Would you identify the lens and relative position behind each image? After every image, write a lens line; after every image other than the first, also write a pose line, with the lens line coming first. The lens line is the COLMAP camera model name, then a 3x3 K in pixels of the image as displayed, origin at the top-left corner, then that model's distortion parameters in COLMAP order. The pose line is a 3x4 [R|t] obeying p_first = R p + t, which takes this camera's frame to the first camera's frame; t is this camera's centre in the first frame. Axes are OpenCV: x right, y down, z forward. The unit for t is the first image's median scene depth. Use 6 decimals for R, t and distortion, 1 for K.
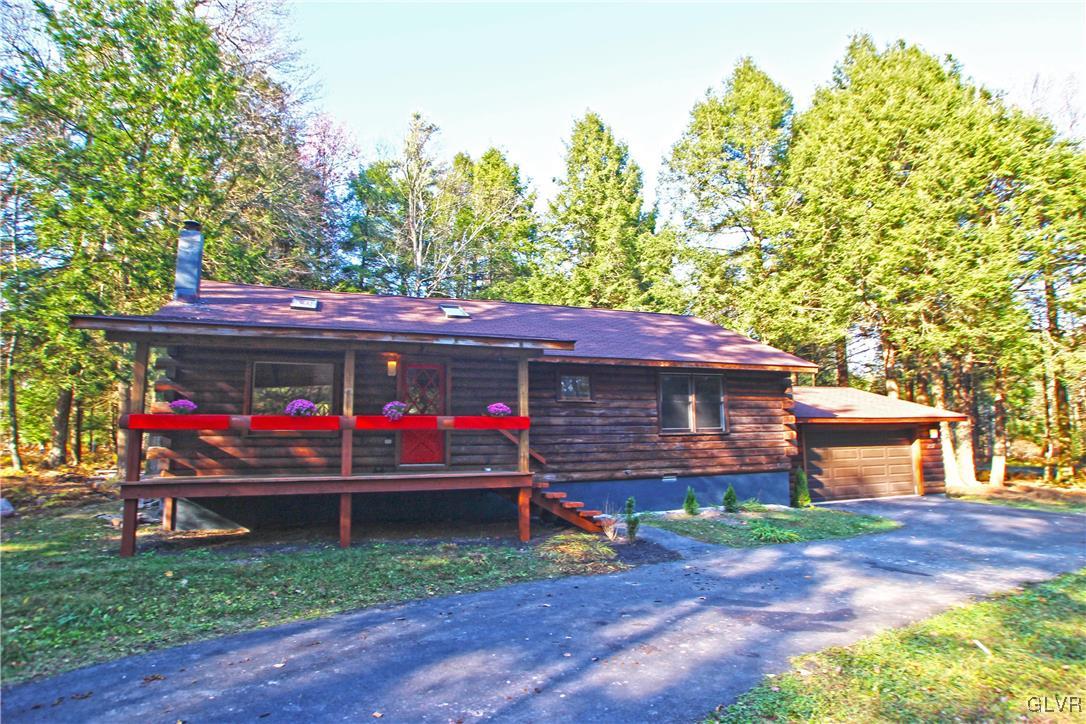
lens RADIAL K [[638.0, 0, 539.1], [0, 638.0, 358.5], [0, 0, 1]] dist [-0.056718, 0.012411]
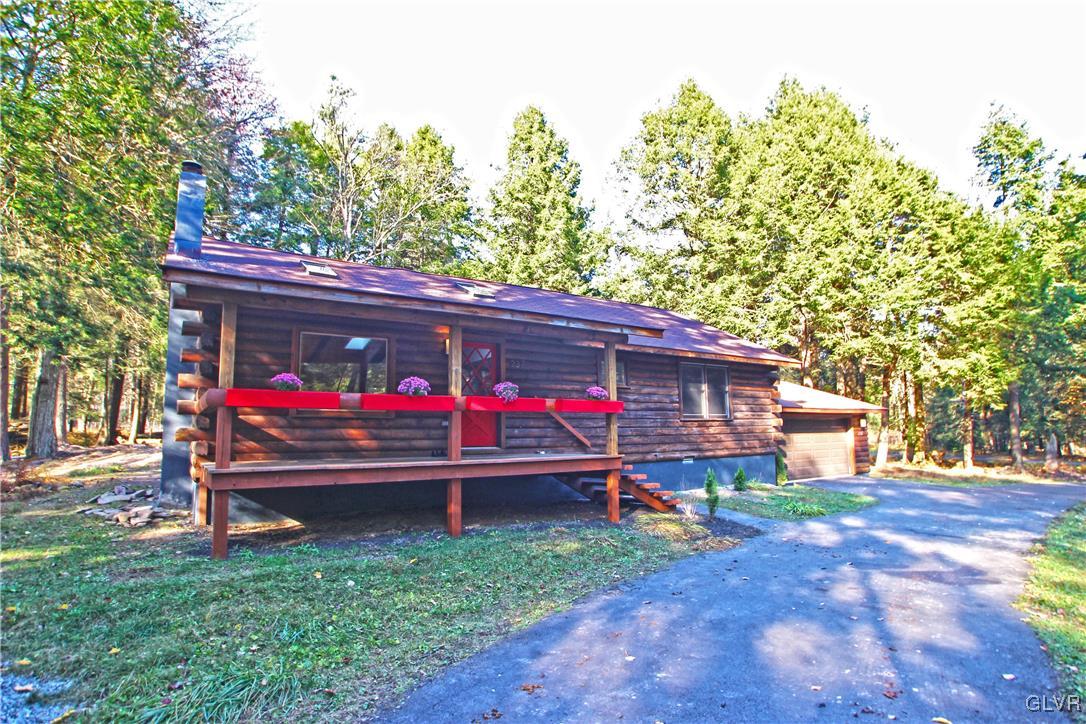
lens RADIAL K [[626.1, 0, 542.4], [0, 626.1, 356.4], [0, 0, 1]] dist [-0.051756, 0.002453]
pose [[0.955163, 0.043539, 0.292861, -0.330641], [-0.048812, 0.998750, 0.010718, 0.011533], [-0.292029, -0.024533, 0.956095, 0.060026]]
